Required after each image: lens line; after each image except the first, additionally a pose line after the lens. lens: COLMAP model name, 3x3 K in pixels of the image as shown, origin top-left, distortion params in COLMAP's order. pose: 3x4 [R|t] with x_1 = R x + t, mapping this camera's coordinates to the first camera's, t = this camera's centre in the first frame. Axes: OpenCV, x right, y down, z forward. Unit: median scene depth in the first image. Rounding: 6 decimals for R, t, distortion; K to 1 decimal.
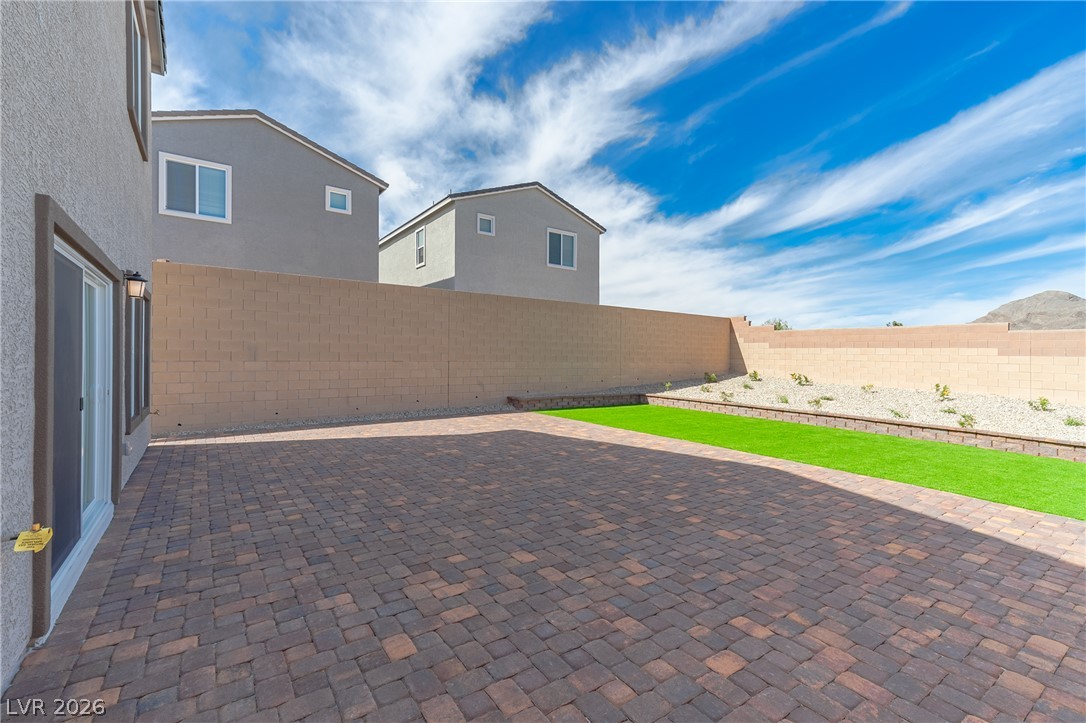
lens RADIAL K [[479.2, 0, 555.8], [0, 479.2, 360.0], [0, 0, 1]] dist [-0.022654, -0.000311]
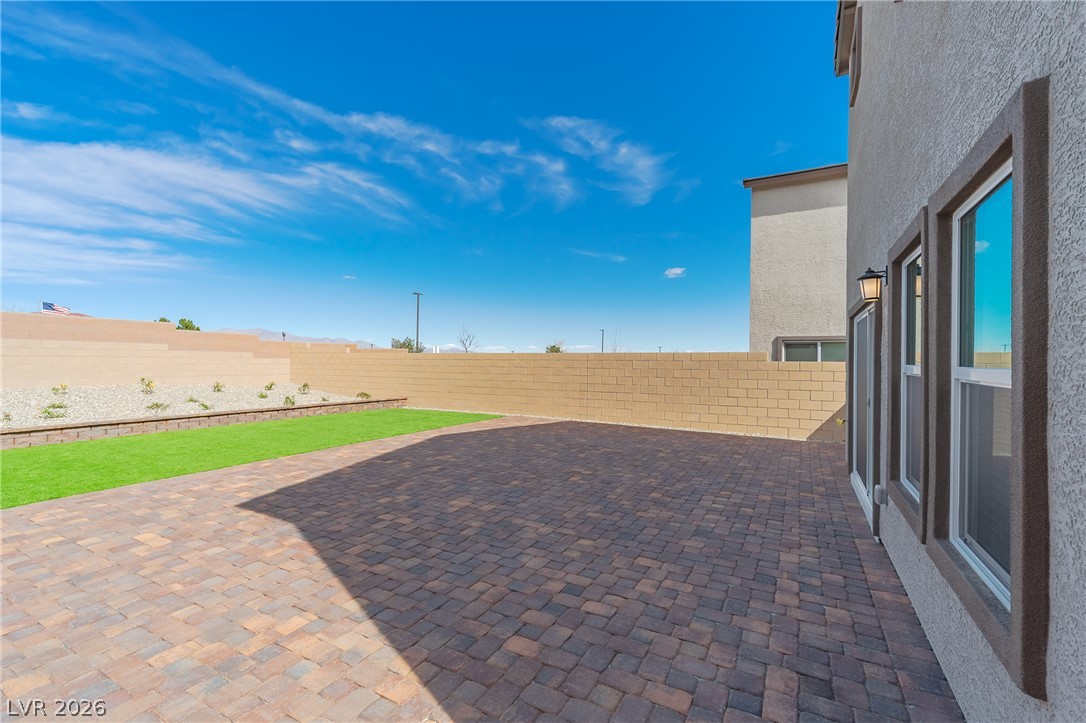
lens RADIAL K [[479.2, 0, 555.8], [0, 479.2, 360.0], [0, 0, 1]] dist [-0.022654, -0.000311]
pose [[-0.434736, -0.020503, 0.900324, -0.730447], [-0.007215, 0.999788, 0.019284, -0.021905], [-0.900529, 0.001888, -0.434792, 0.959500]]
